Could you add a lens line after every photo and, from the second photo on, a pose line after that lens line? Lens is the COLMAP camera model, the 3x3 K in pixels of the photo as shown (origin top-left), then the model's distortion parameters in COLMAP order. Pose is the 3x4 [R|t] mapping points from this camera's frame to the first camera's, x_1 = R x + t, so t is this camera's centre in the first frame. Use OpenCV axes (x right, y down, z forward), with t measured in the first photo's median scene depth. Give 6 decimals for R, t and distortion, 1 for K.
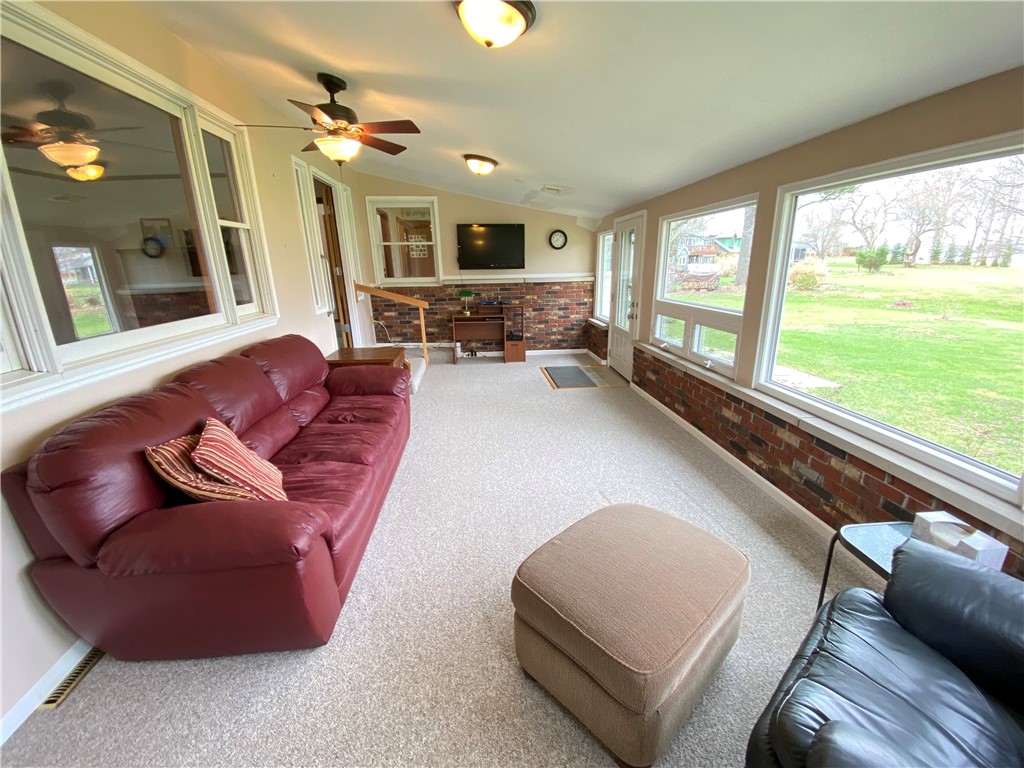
lens RADIAL K [[413.1, 0, 510.9], [0, 413.1, 382.9], [0, 0, 1]] dist [0.018263, -0.018513]
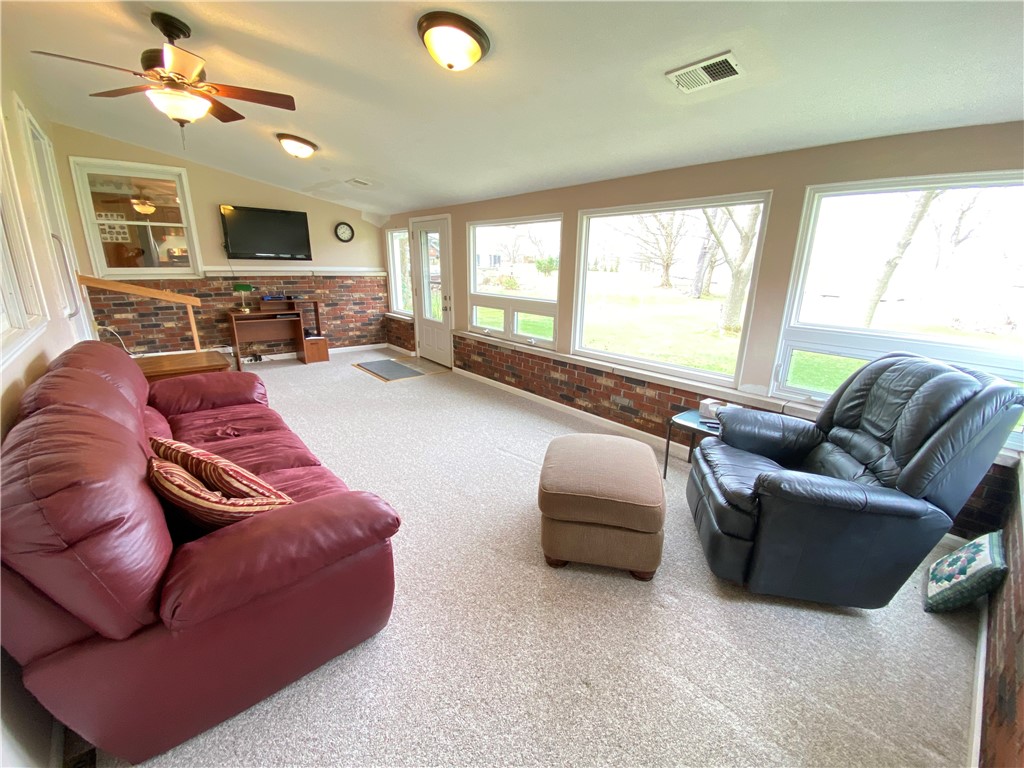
lens RADIAL K [[413.1, 0, 517.8], [0, 413.1, 381.3], [0, 0, 1]] dist [0.018263, -0.018513]
pose [[0.799709, -0.129429, 0.586271, -0.359655], [0.129785, 0.990666, 0.041672, 0.021259], [-0.586193, 0.042764, 0.809042, -0.015212]]
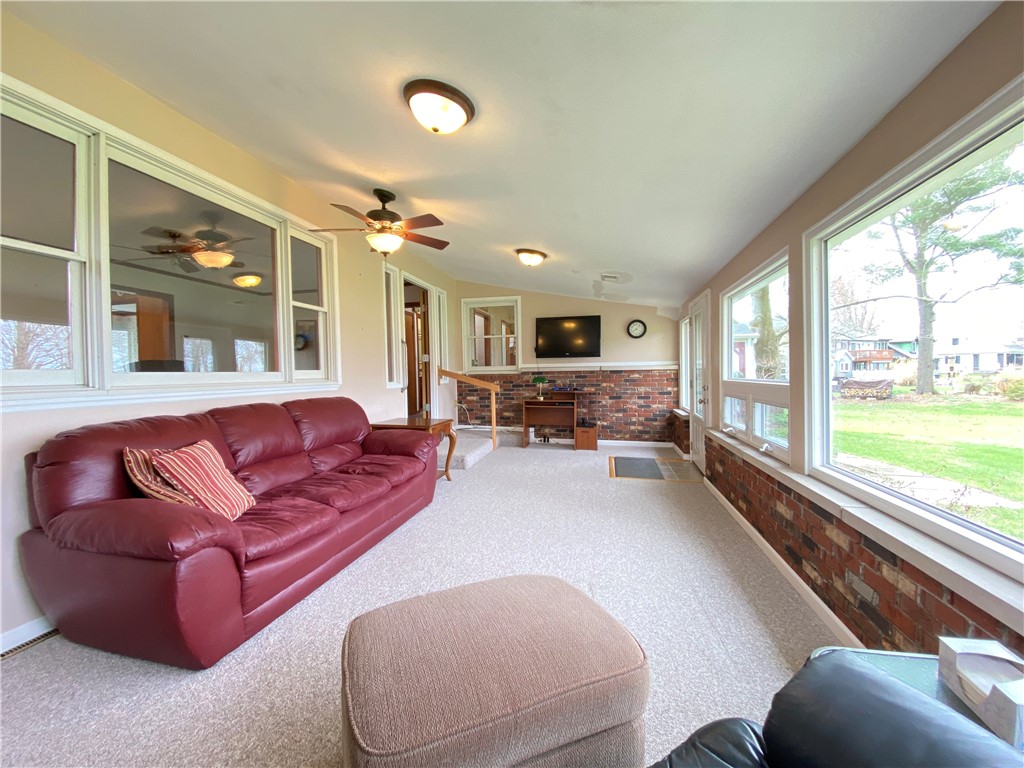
lens RADIAL K [[413.1, 0, 512.0], [0, 413.1, 380.3], [0, 0, 1]] dist [0.018263, -0.018513]
pose [[0.952361, 0.013071, -0.304694, 0.268459], [-0.089857, 0.966757, -0.239388, 0.071462], [0.291436, 0.255362, 0.921876, 0.072176]]
